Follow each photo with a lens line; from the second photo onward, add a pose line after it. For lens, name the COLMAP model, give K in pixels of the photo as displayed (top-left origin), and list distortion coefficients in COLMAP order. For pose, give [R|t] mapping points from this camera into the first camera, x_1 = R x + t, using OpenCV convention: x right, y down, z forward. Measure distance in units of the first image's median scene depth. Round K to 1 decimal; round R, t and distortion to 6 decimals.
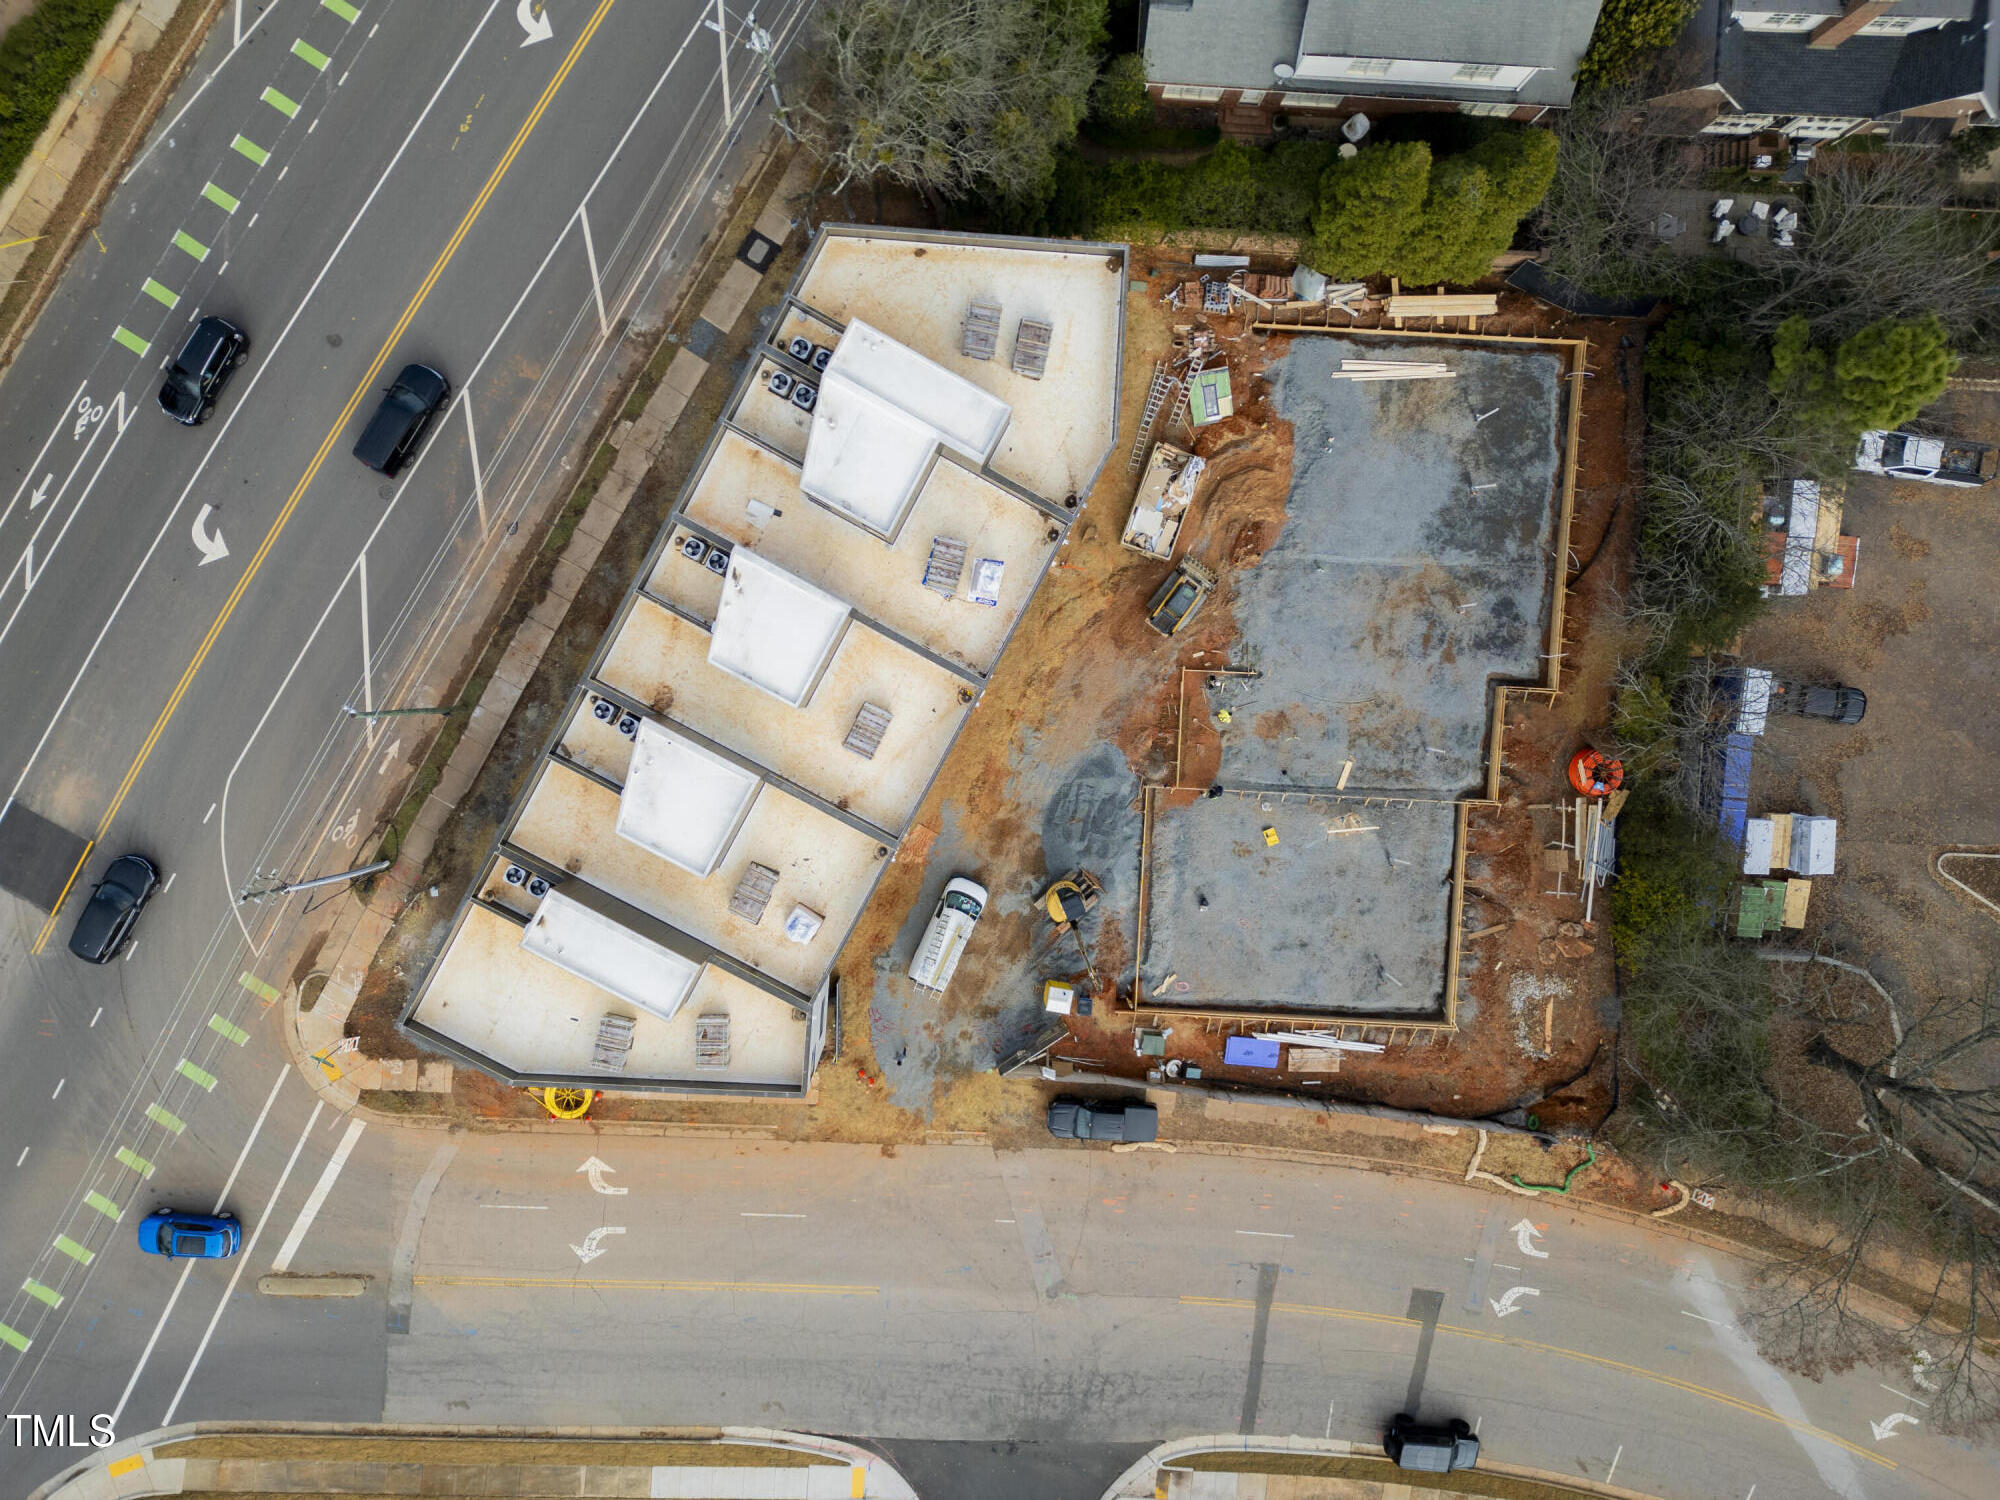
lens RADIAL K [[1407.2, 0, 992.3], [0, 1407.2, 758.5], [0, 0, 1]] dist [0.061886, -0.053579]
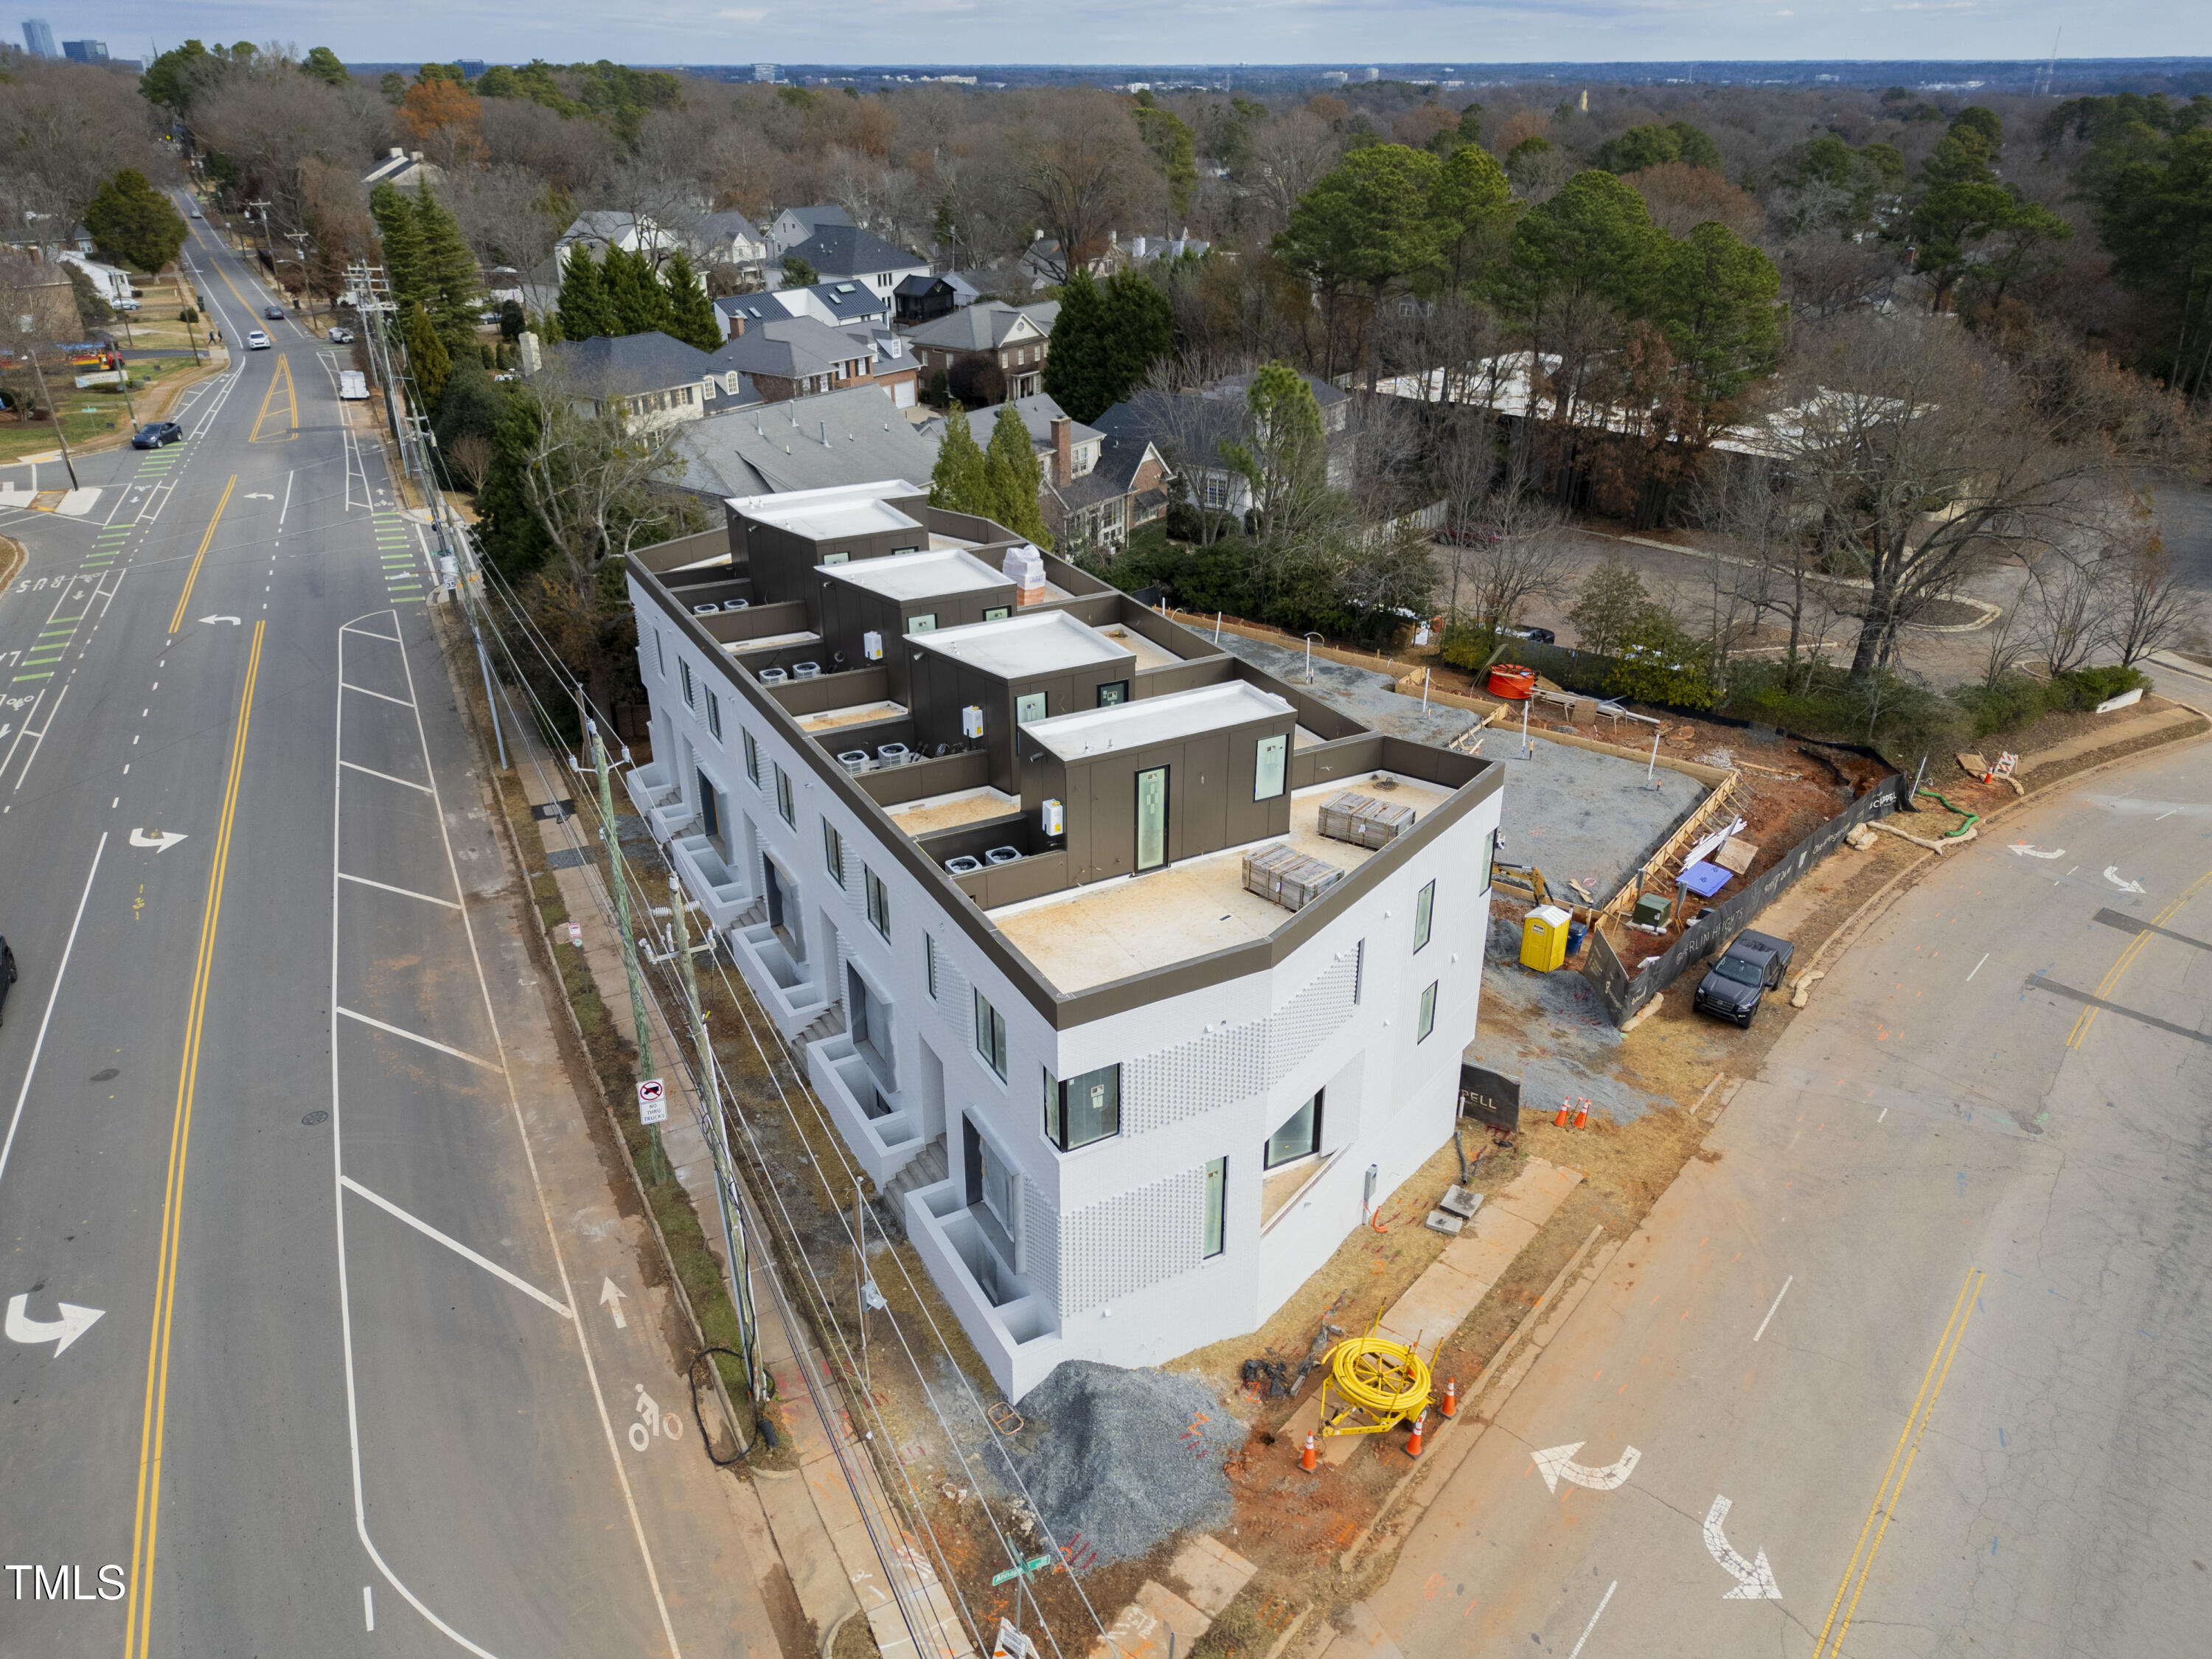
lens RADIAL K [[1556.4, 0, 1097.5], [0, 1556.4, 838.9], [0, 0, 1]] dist [0.061886, -0.053579]
pose [[0.551784, -0.403477, 0.729891, -0.660832], [0.831768, 0.202433, -0.516898, 0.393060], [0.060803, 0.892316, 0.447298, 0.600427]]
